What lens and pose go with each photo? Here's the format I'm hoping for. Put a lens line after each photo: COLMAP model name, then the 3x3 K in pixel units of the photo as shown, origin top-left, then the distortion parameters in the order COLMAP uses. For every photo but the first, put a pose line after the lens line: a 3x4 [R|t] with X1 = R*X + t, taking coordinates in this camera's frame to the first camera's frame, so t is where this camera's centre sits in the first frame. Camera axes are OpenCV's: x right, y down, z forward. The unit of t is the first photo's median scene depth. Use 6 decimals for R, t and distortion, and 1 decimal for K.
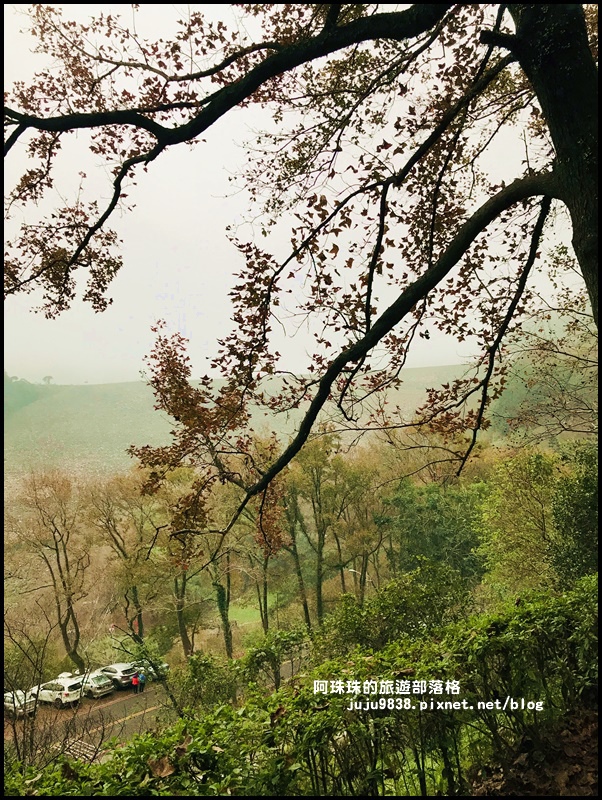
lens RADIAL K [[711.9, 0, 309.1], [0, 711.9, 393.9], [0, 0, 1]] dist [0.006558, -0.027264]
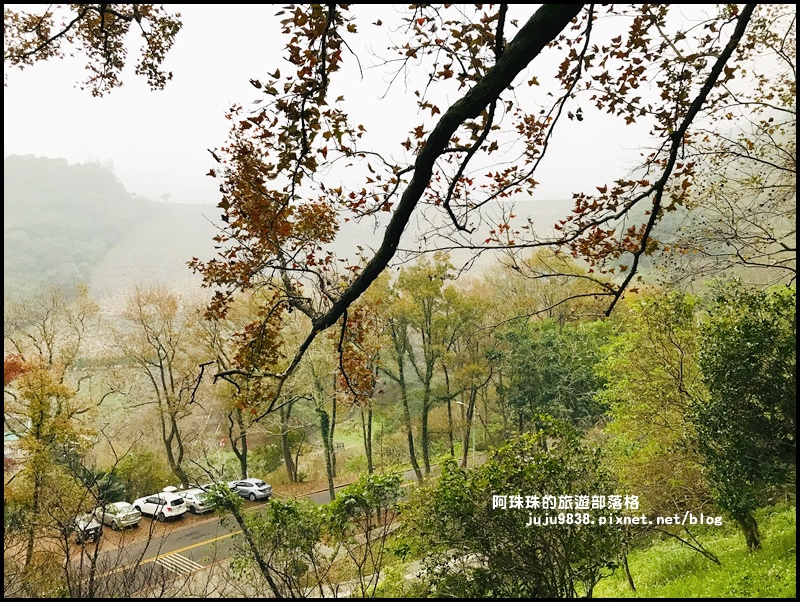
lens RADIAL K [[711.9, 0, 393.4], [0, 711.9, 297.0], [0, 0, 1]] dist [0.006558, -0.027264]
pose [[0.998016, 0.047715, -0.041074, 0.014891], [-0.043187, 0.993552, 0.104830, 0.021358], [0.045811, -0.102848, 0.993642, 0.200879]]
